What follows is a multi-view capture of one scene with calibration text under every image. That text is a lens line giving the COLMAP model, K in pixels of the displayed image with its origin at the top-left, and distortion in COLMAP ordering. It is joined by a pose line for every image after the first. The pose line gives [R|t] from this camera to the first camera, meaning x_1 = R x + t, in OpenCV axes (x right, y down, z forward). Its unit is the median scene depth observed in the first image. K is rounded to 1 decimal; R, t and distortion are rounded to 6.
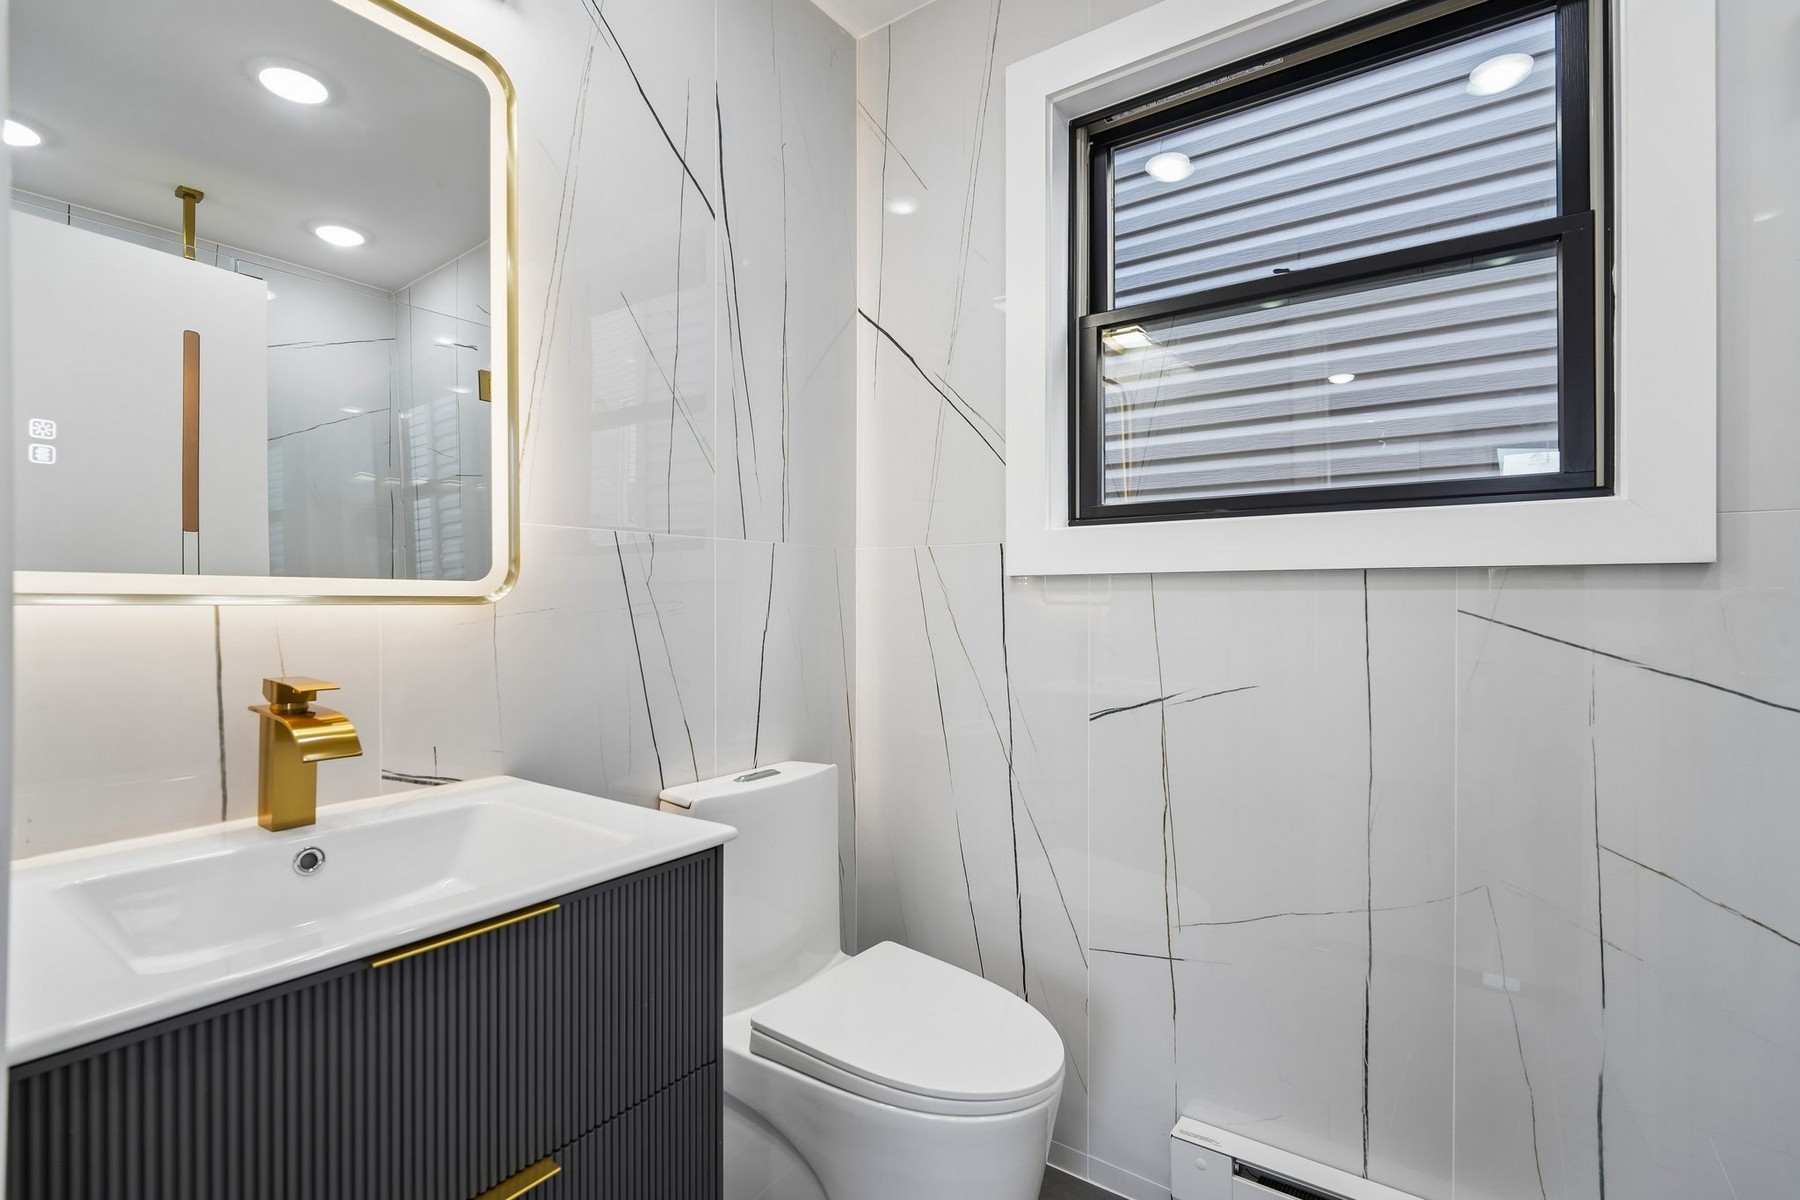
lens RADIAL K [[846.7, 0, 893.6], [0, 846.7, 590.7], [0, 0, 1]] dist [0.000307, -0.003298]
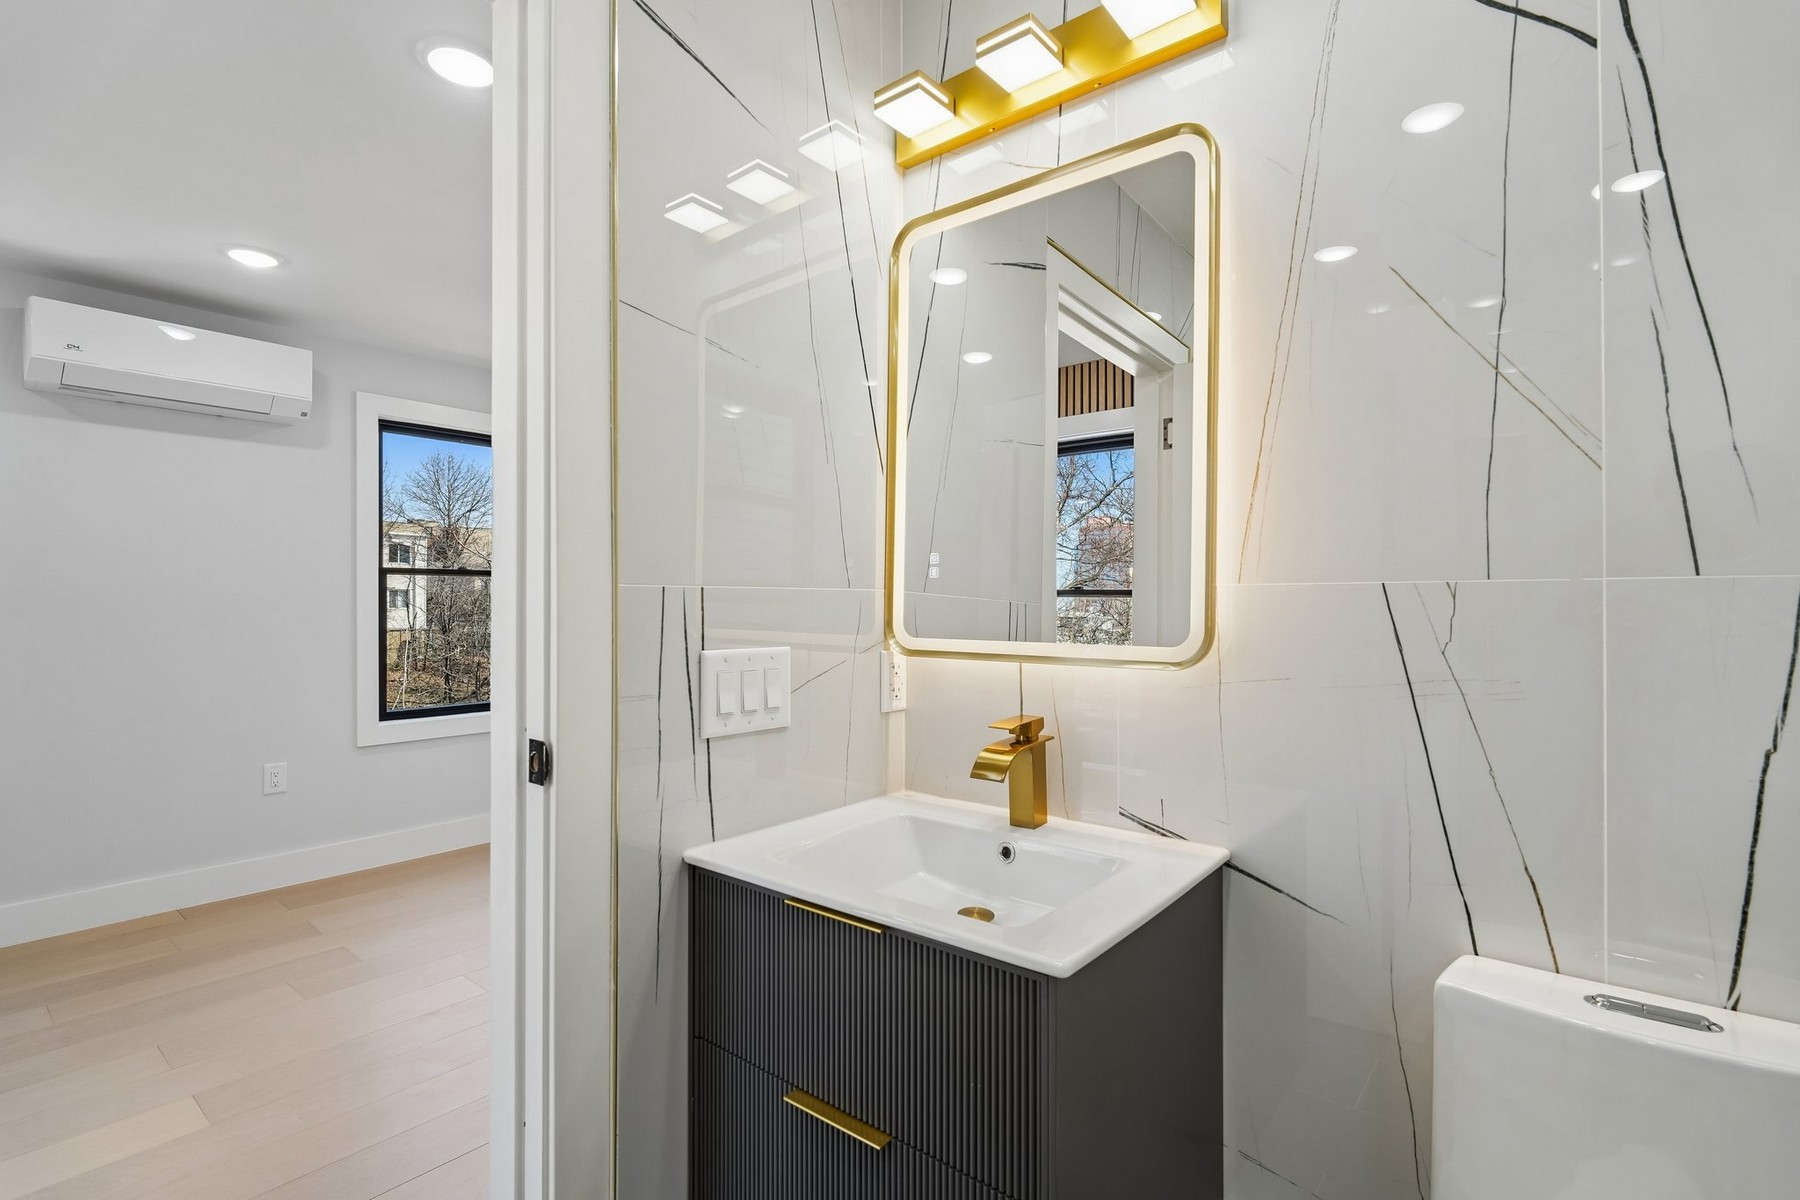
lens RADIAL K [[846.7, 0, 911.6], [0, 846.7, 598.9], [0, 0, 1]] dist [0.000307, -0.003298]
pose [[-0.054336, -0.001653, -0.998521, 0.506856], [0.012204, 0.999923, -0.002320, -0.066593], [0.998448, -0.012312, -0.054312, 0.680752]]
